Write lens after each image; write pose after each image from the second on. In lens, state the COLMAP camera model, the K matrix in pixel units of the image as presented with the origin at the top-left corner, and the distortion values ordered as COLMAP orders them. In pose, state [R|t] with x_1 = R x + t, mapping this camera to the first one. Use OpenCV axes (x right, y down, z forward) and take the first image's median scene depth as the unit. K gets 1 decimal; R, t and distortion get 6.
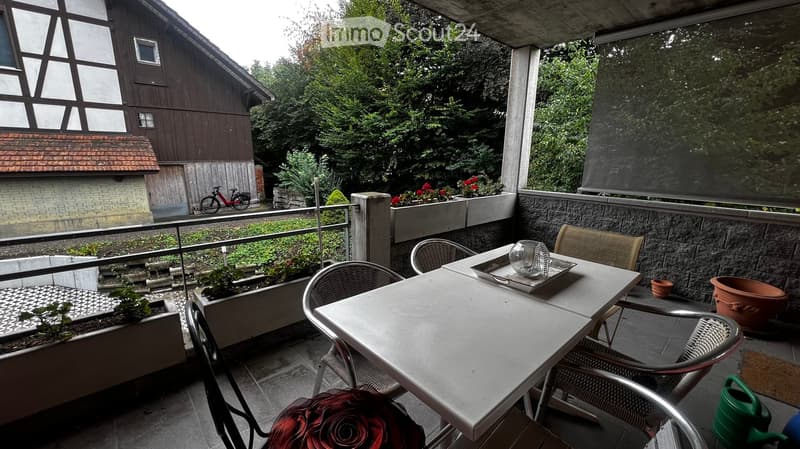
lens RADIAL K [[321.5, 0, 400.7], [0, 321.5, 228.9], [0, 0, 1]] dist [-0.002746, -0.000046]
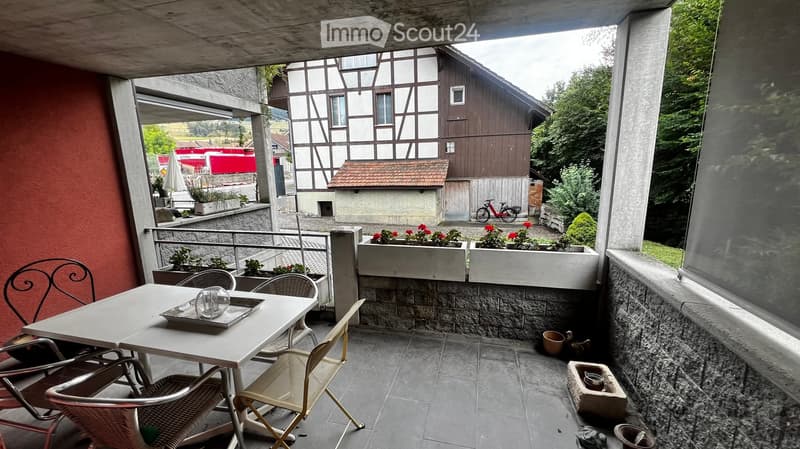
lens RADIAL K [[321.5, 0, 397.1], [0, 321.5, 224.3], [0, 0, 1]] dist [-0.002746, -0.000046]
pose [[0.544776, 0.121853, -0.829681, 0.233450], [-0.155599, 0.986894, 0.042774, -0.047903], [0.824019, 0.105795, 0.556596, 0.113508]]
